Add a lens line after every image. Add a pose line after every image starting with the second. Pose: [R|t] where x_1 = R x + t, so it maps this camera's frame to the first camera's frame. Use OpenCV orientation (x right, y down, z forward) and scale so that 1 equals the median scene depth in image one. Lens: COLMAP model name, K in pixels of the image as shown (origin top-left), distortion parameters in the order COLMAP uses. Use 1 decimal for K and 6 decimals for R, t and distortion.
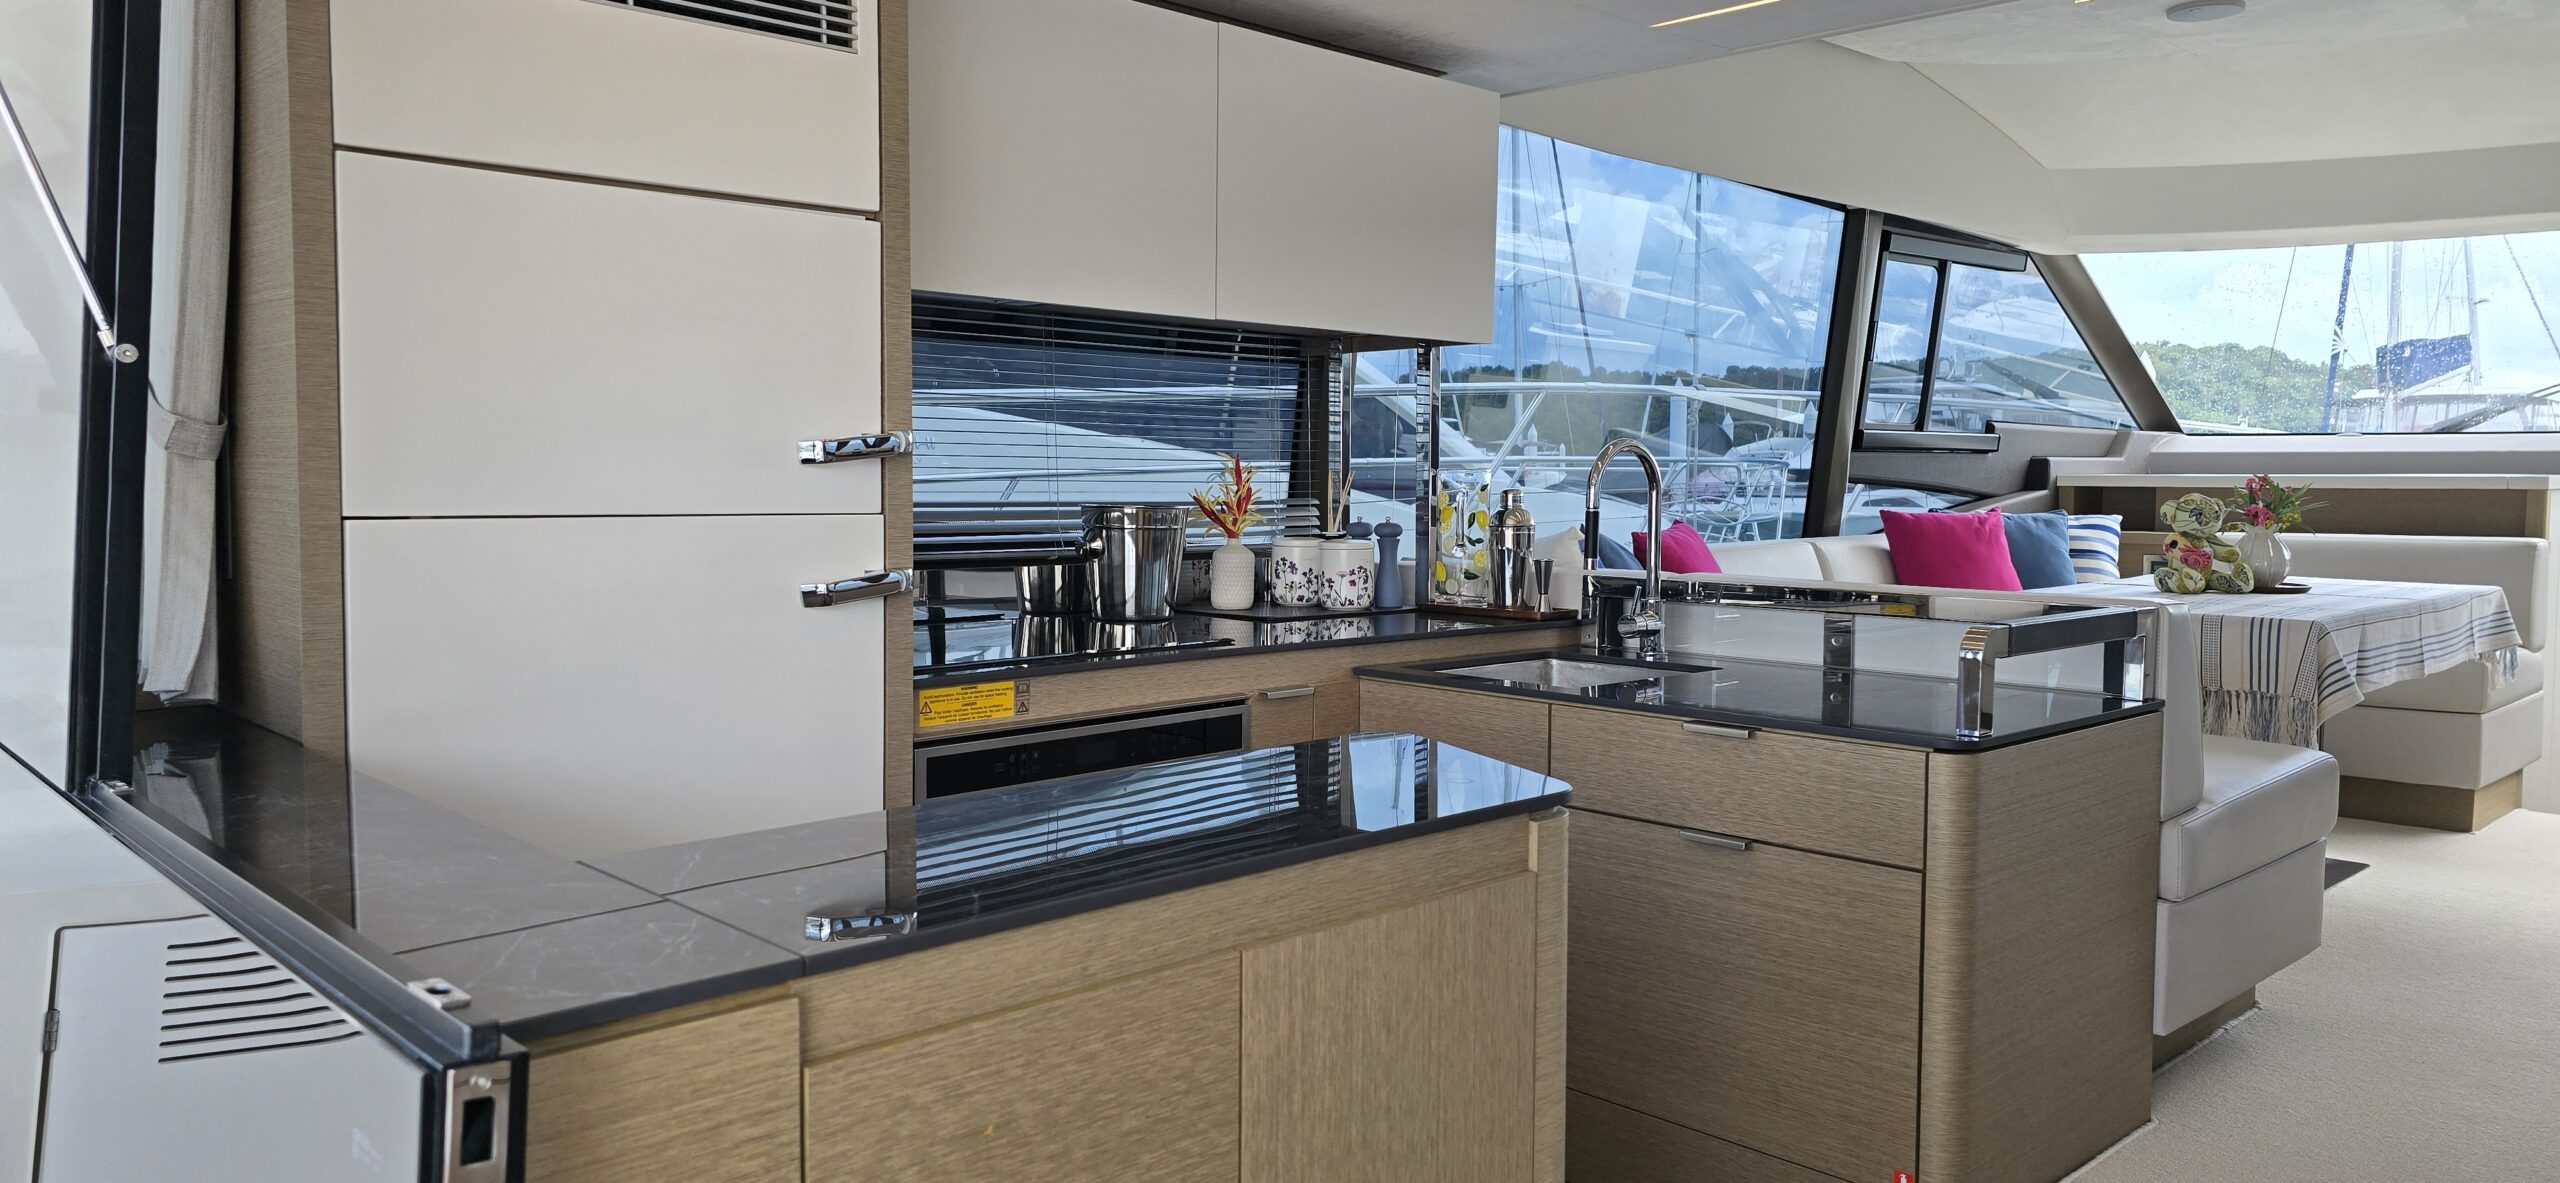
lens RADIAL K [[1728.8, 0, 1252.9], [0, 1728.8, 588.3], [0, 0, 1]] dist [0.005251, 0.000903]
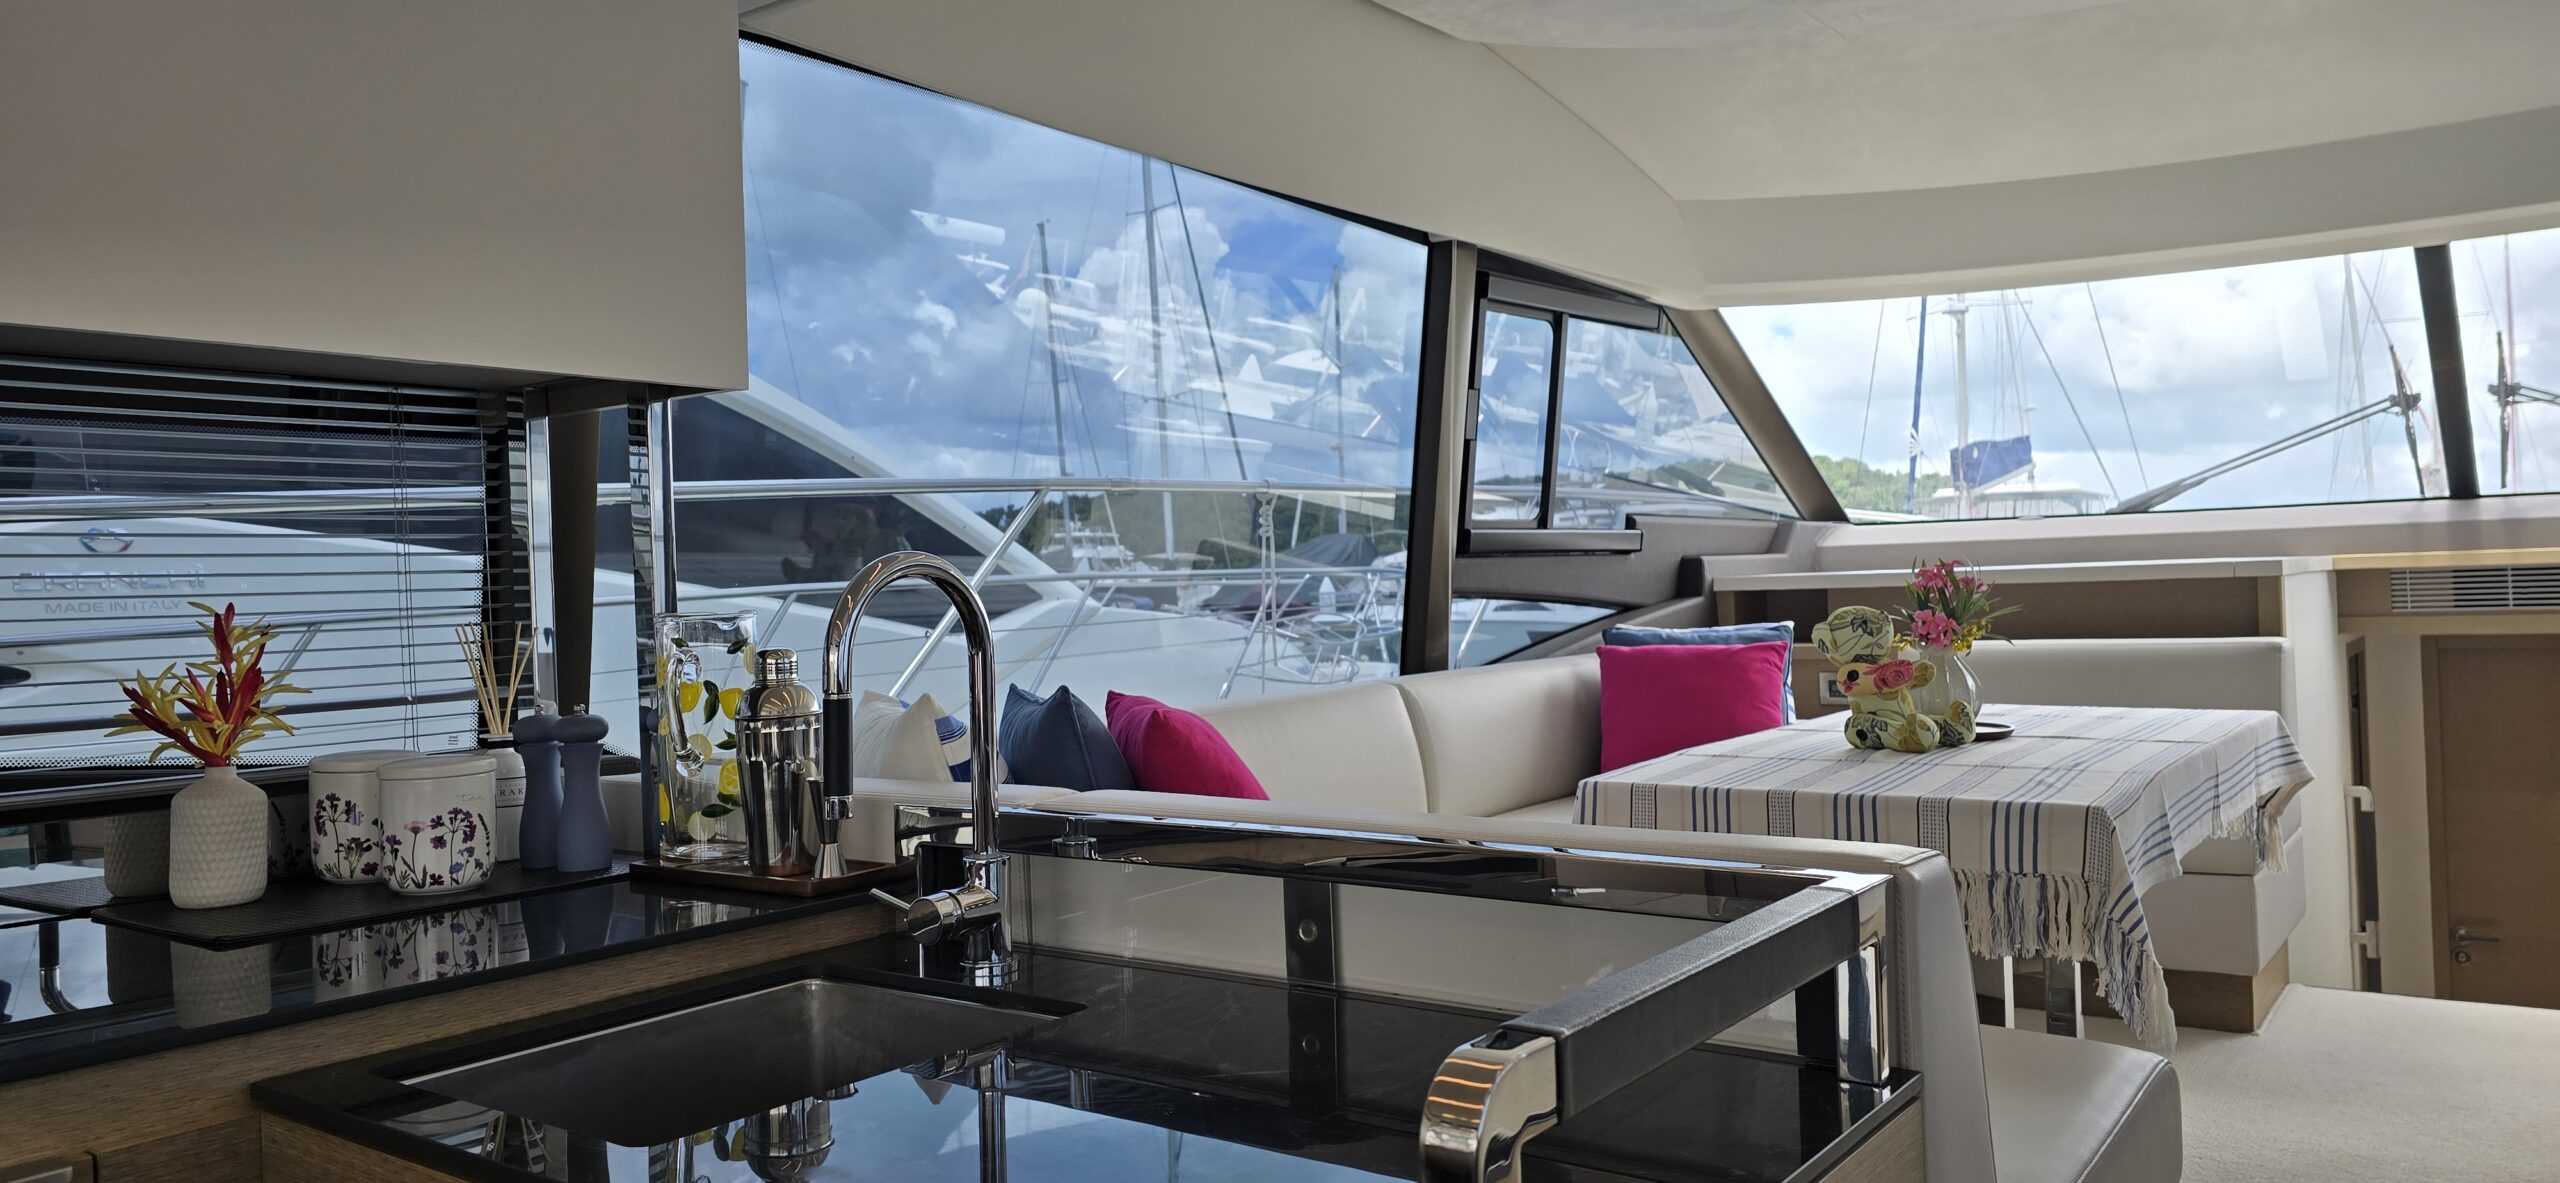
lens RADIAL K [[1738.7, 0, 1216.5], [0, 1738.7, 588.9], [0, 0, 1]] dist [0.006414, 0.002443]
pose [[0.987989, -0.035153, 0.150472, 0.121775], [0.045347, 0.996864, -0.064860, -0.019756], [-0.147720, 0.070904, 0.986484, 0.250773]]
